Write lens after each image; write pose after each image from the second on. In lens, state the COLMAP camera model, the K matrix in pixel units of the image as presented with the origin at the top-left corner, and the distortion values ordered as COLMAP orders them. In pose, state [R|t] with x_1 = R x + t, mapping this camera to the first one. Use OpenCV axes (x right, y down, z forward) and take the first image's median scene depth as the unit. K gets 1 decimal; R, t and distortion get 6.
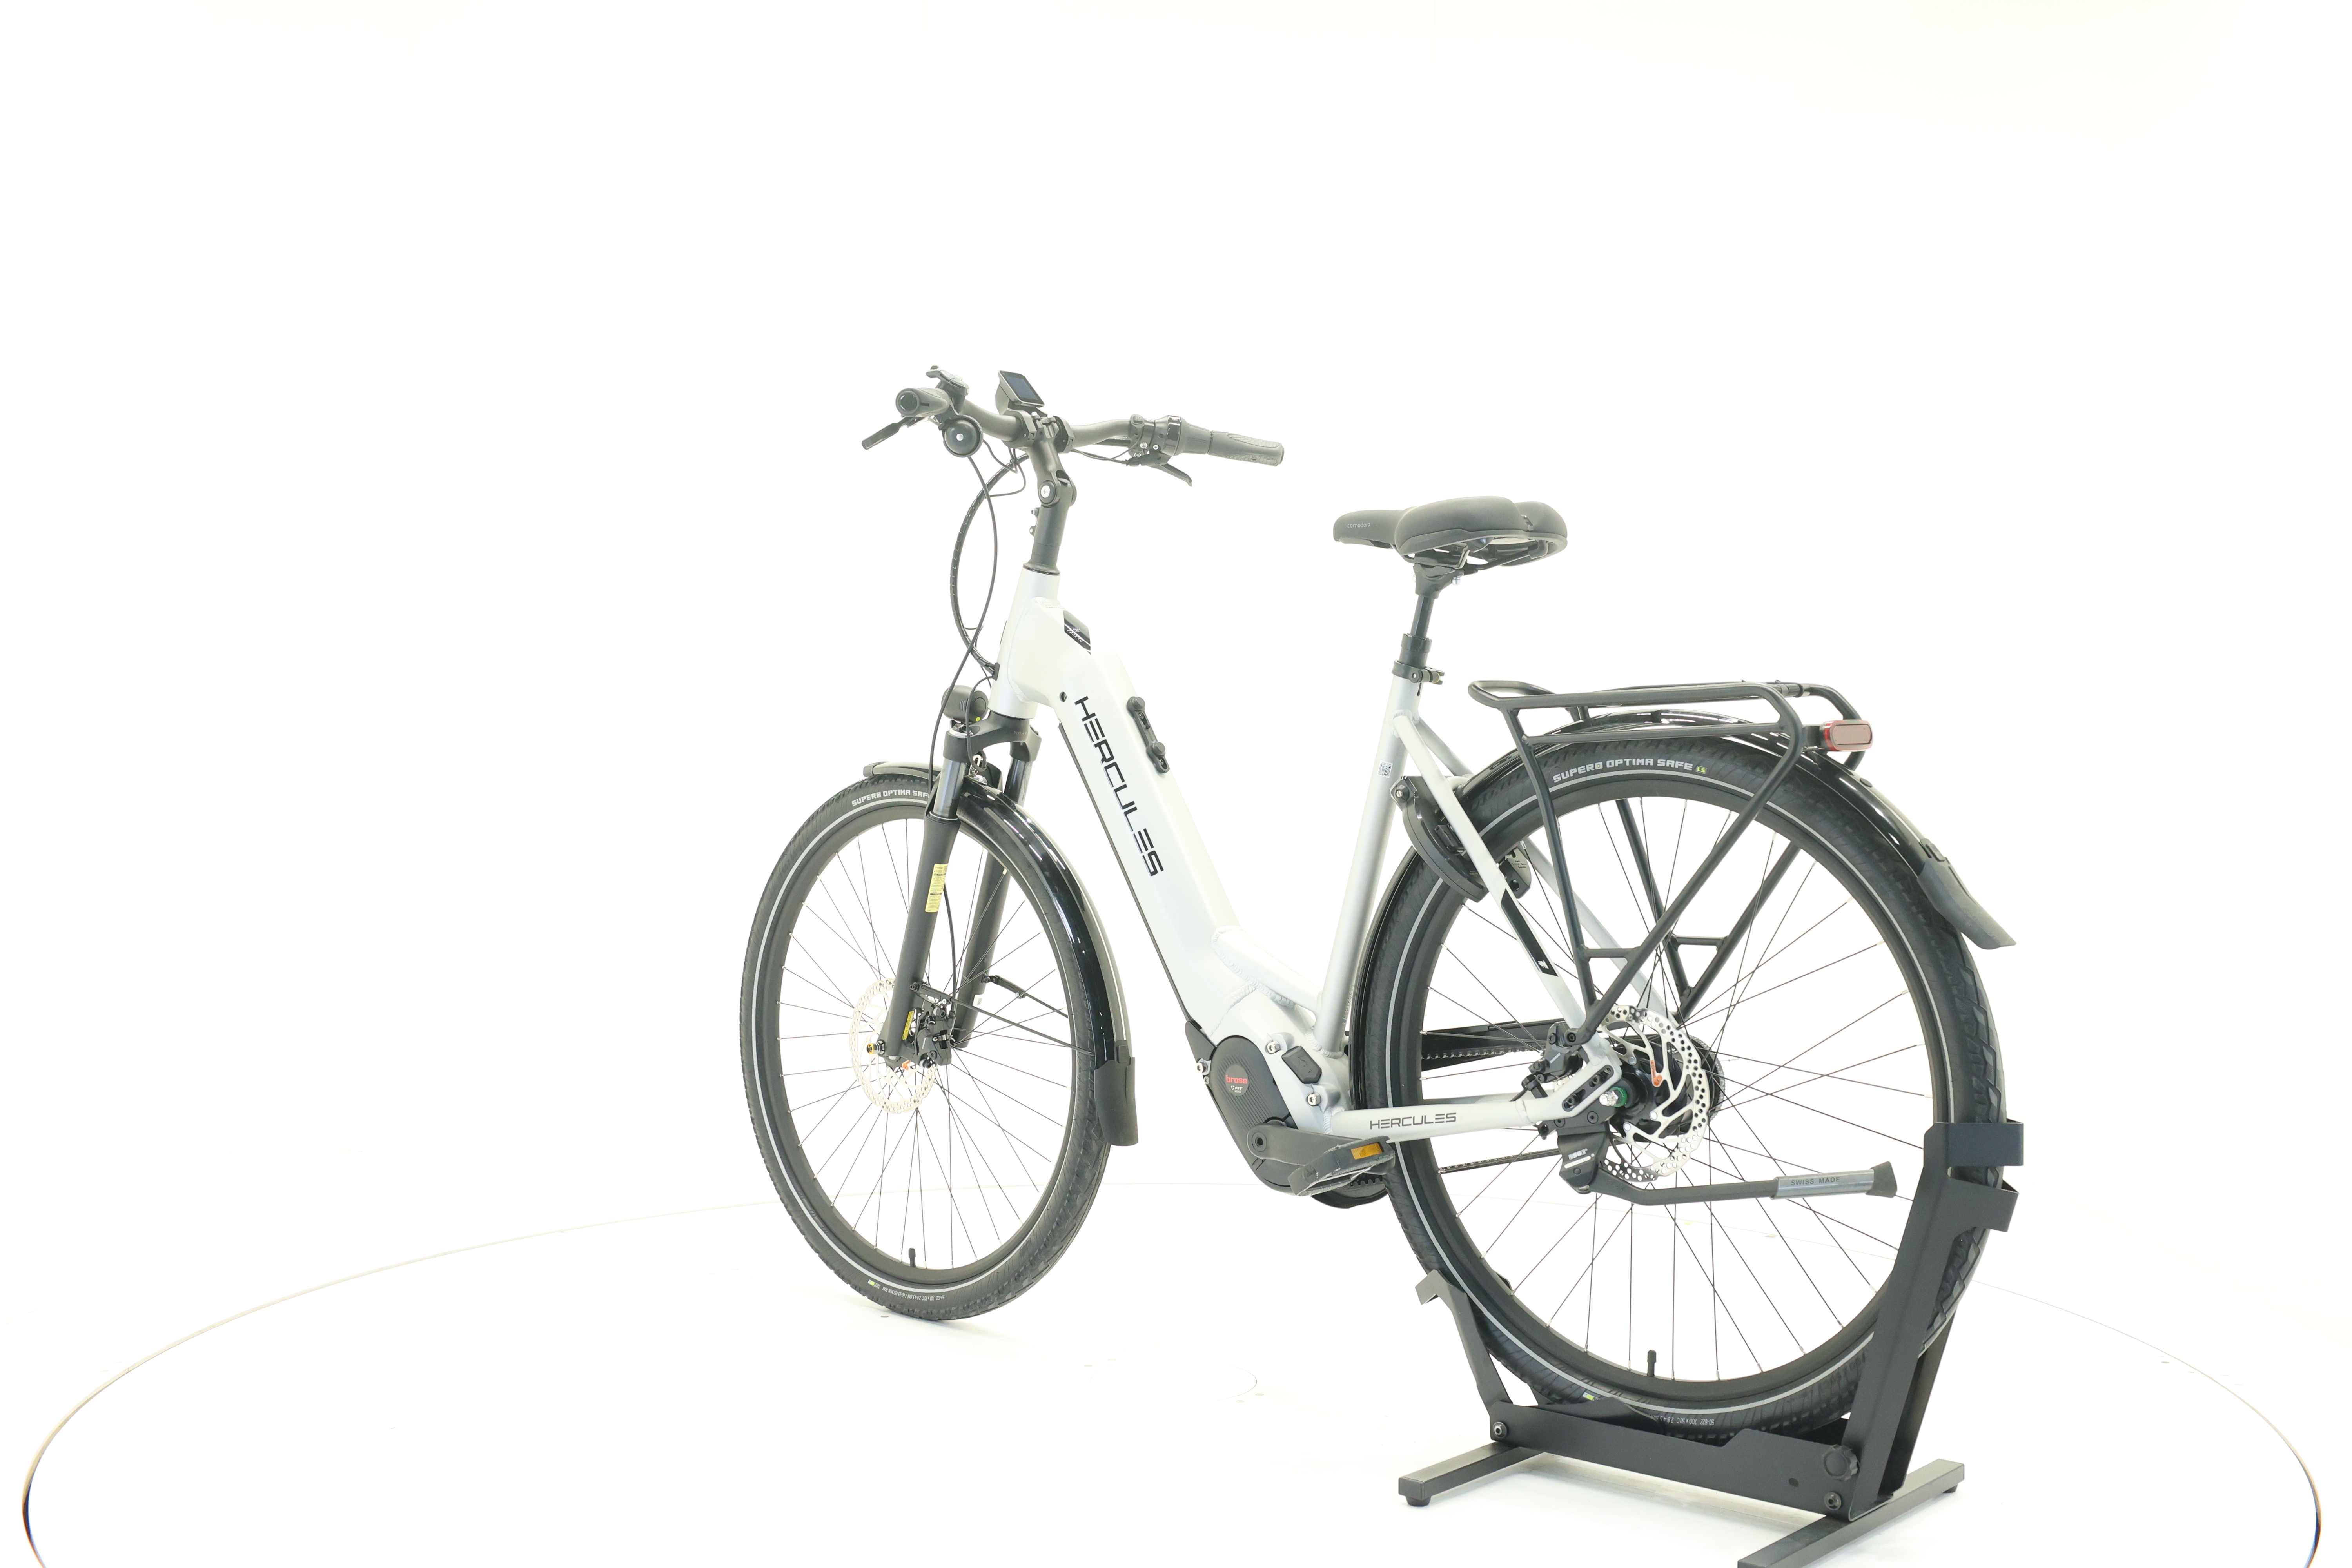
lens RADIAL K [[2481.6, 0, 1179.9], [0, 2481.6, 788.1], [0, 0, 1]] dist [0.023734, 0.000000]
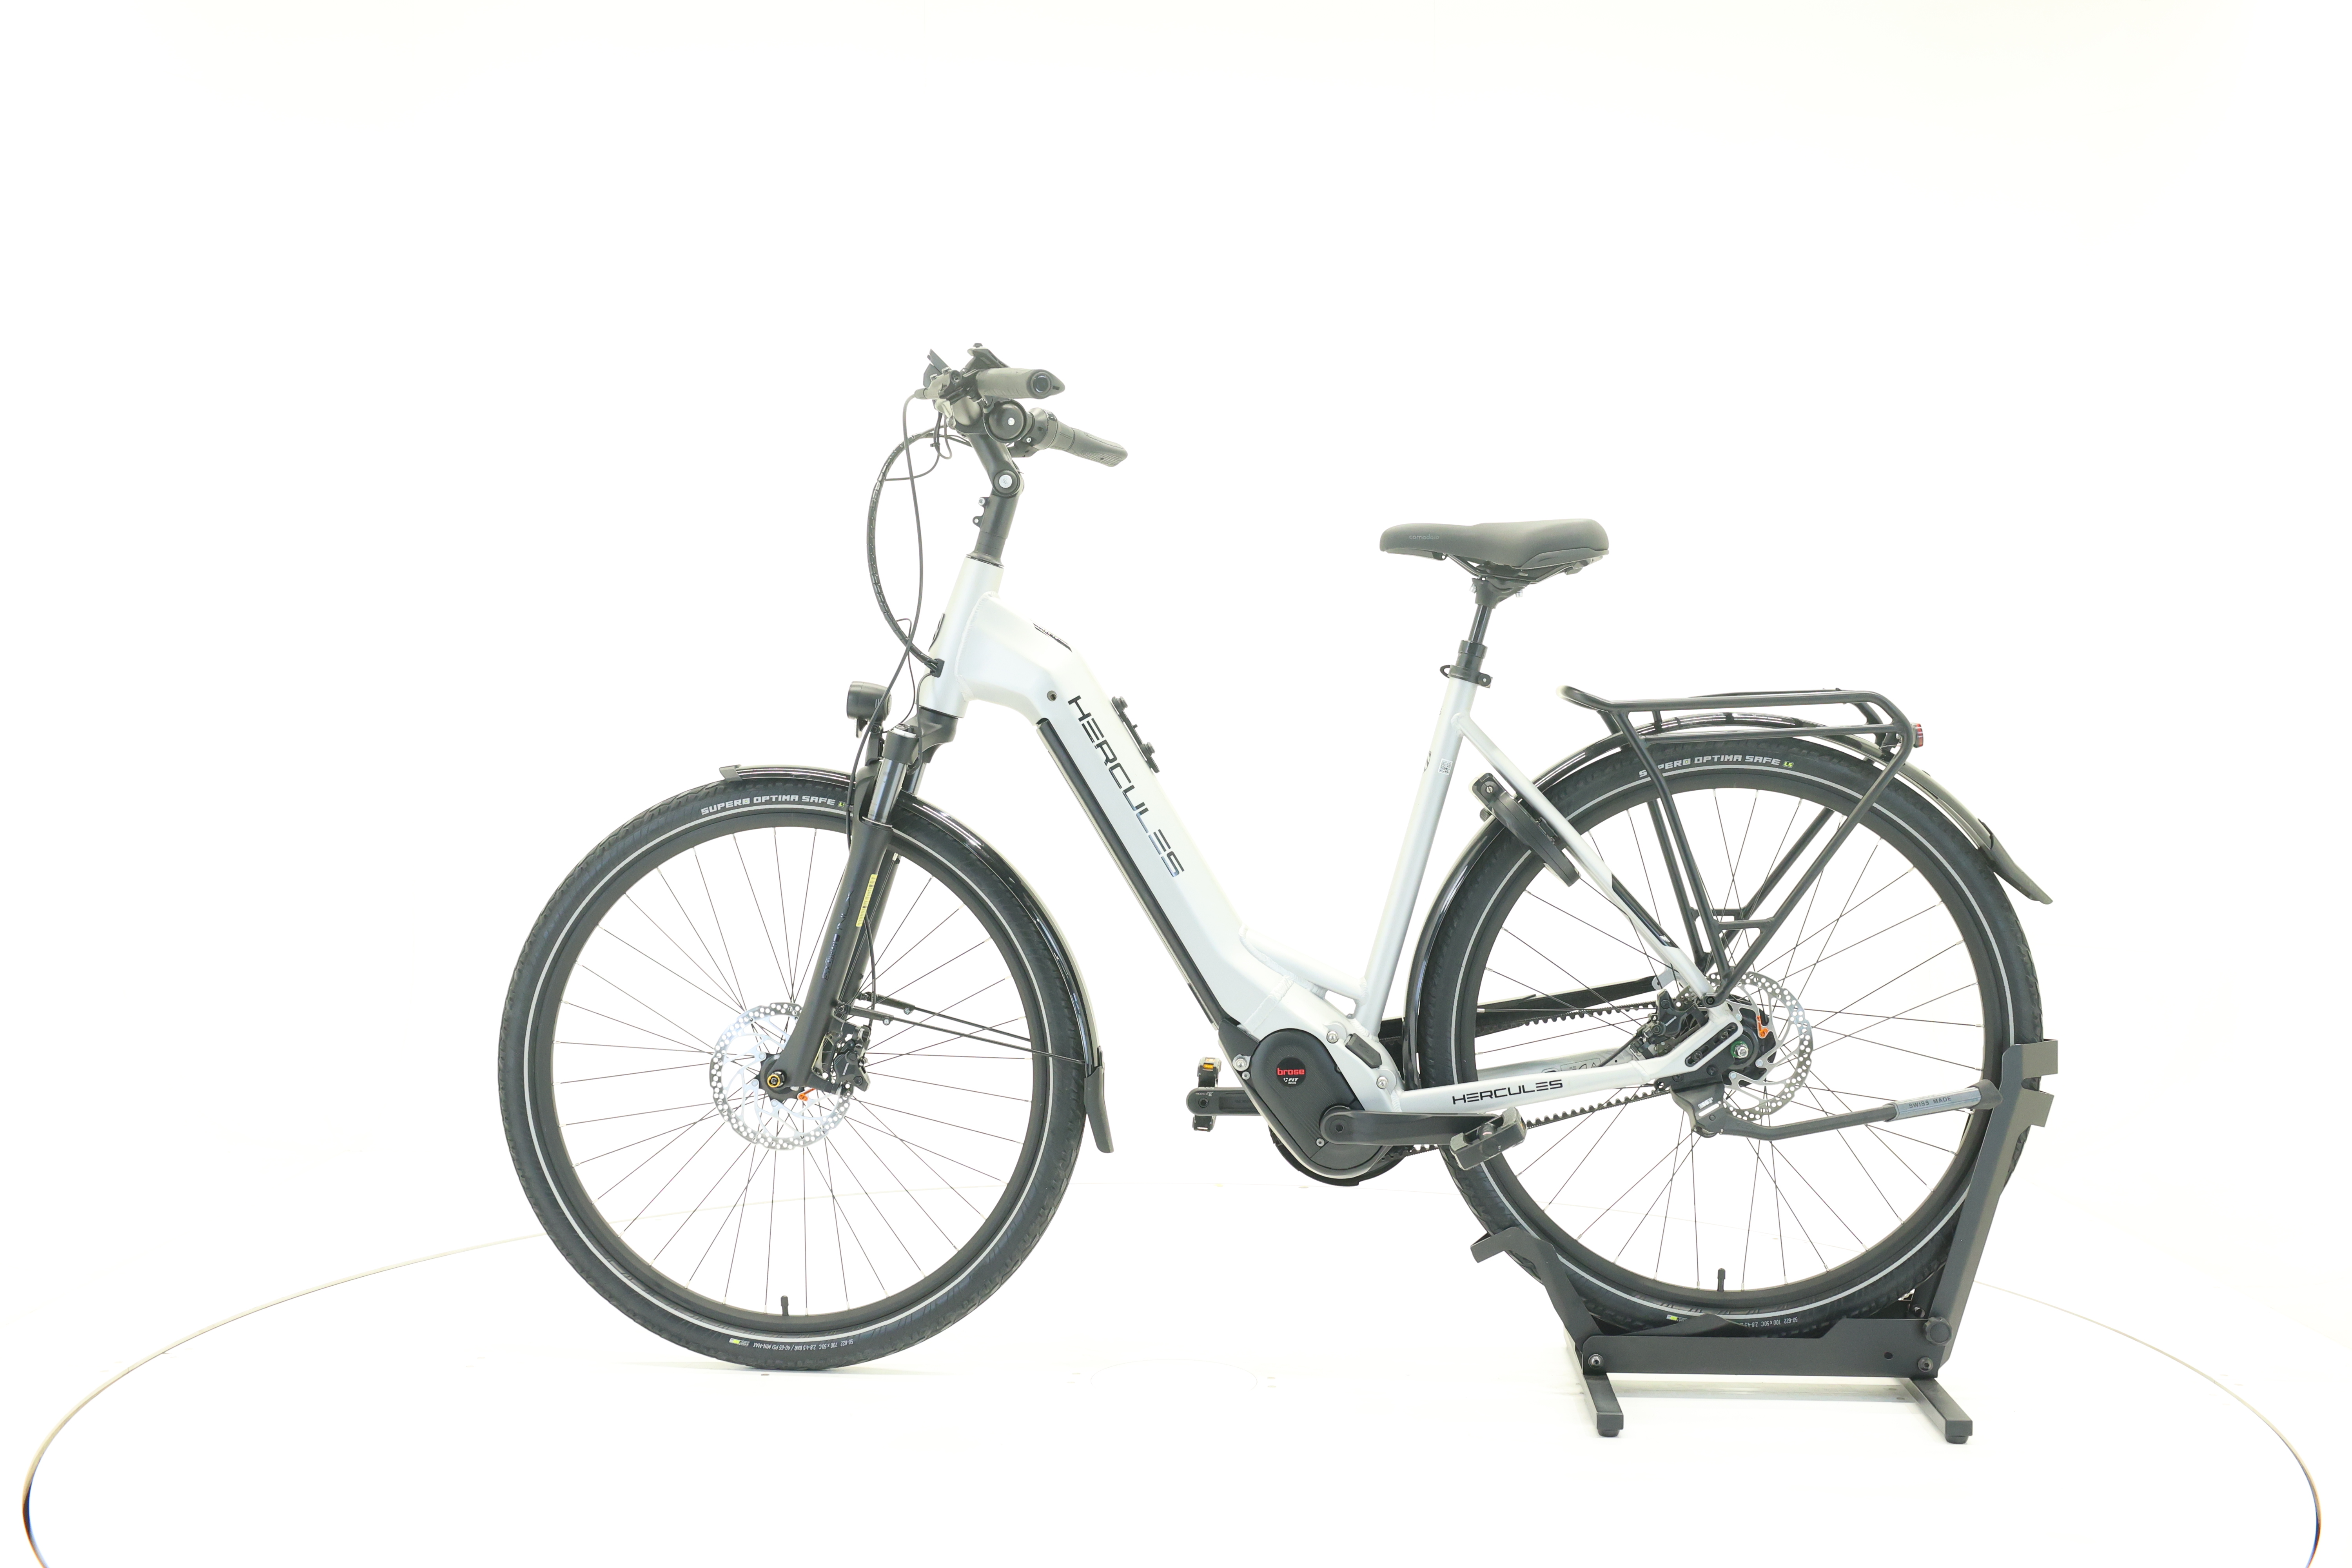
lens RADIAL K [[2481.6, 0, 1171.5], [0, 2481.6, 775.3], [0, 0, 1]] dist [0.023734, 0.000000]
pose [[0.792105, -0.016369, 0.610166, -0.667953], [0.014375, 0.999863, 0.008162, -0.014546], [-0.610216, 0.002306, 0.792232, 0.226961]]
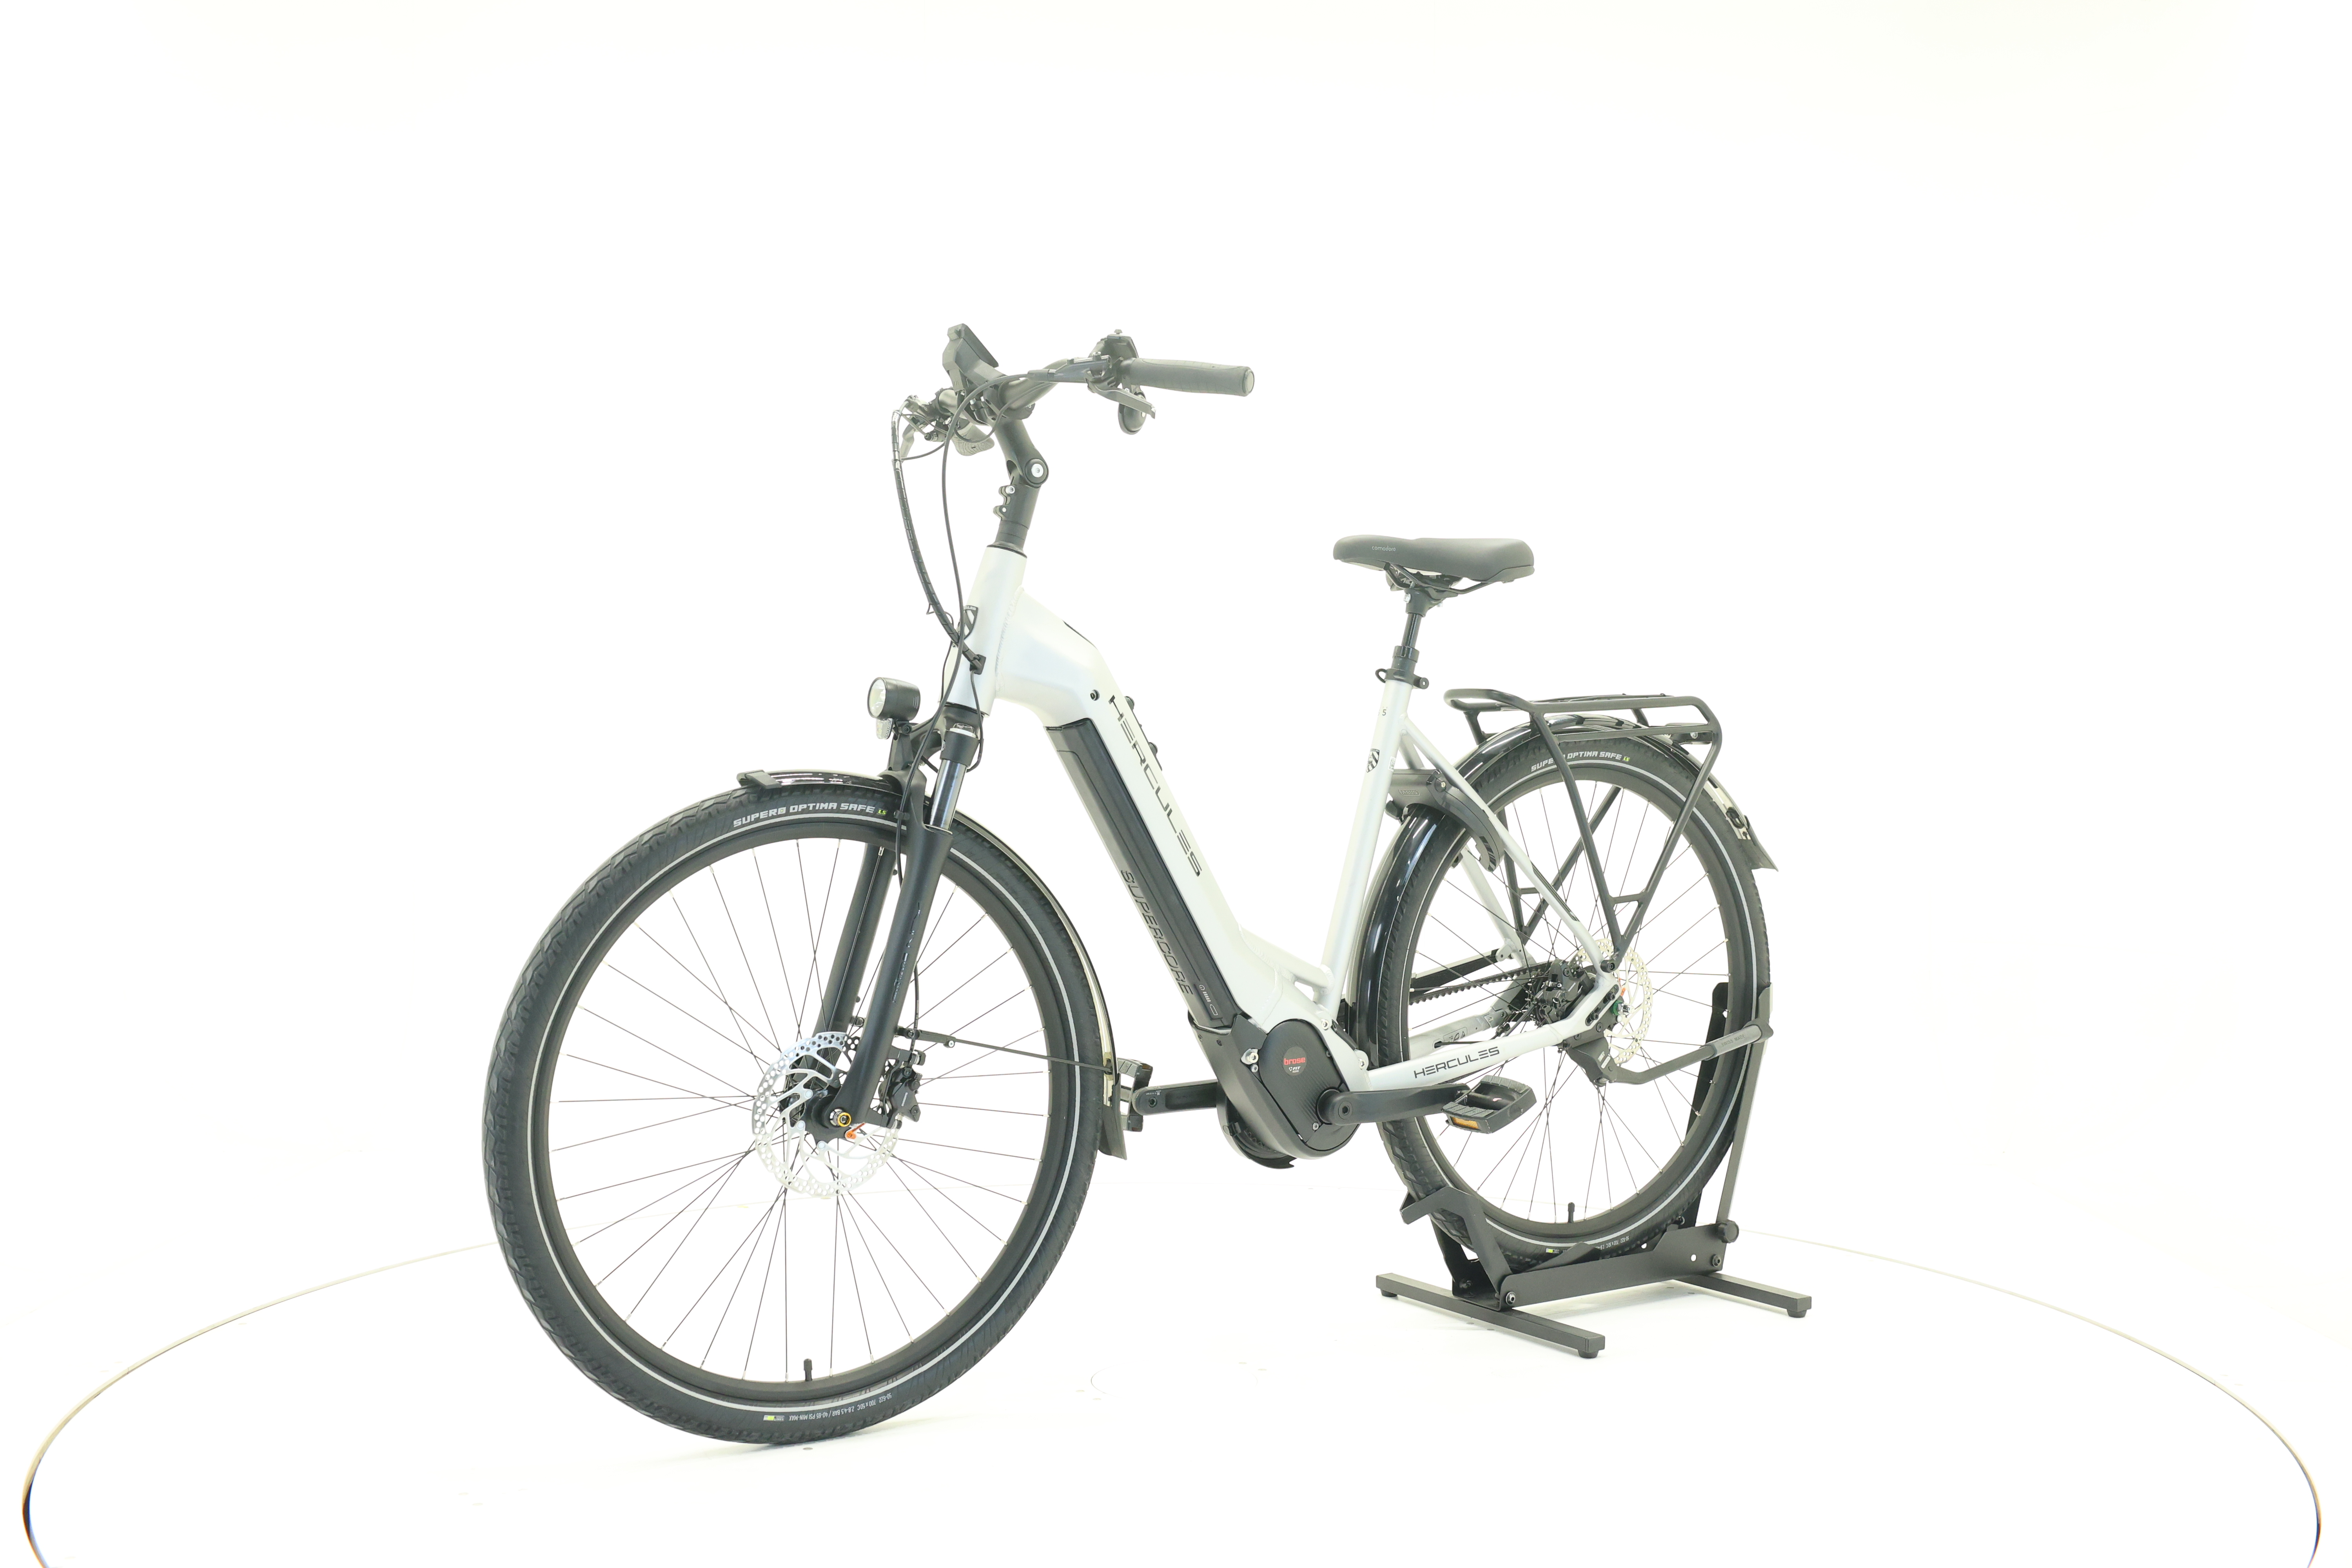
lens RADIAL K [[2481.6, 0, 1179.4], [0, 2481.6, 775.6], [0, 0, 1]] dist [0.023734, 0.000000]
pose [[0.251986, -0.023234, 0.967452, -1.055460], [0.019757, 0.999627, 0.018860, -0.025887], [-0.967529, 0.014362, 0.252351, 0.812758]]
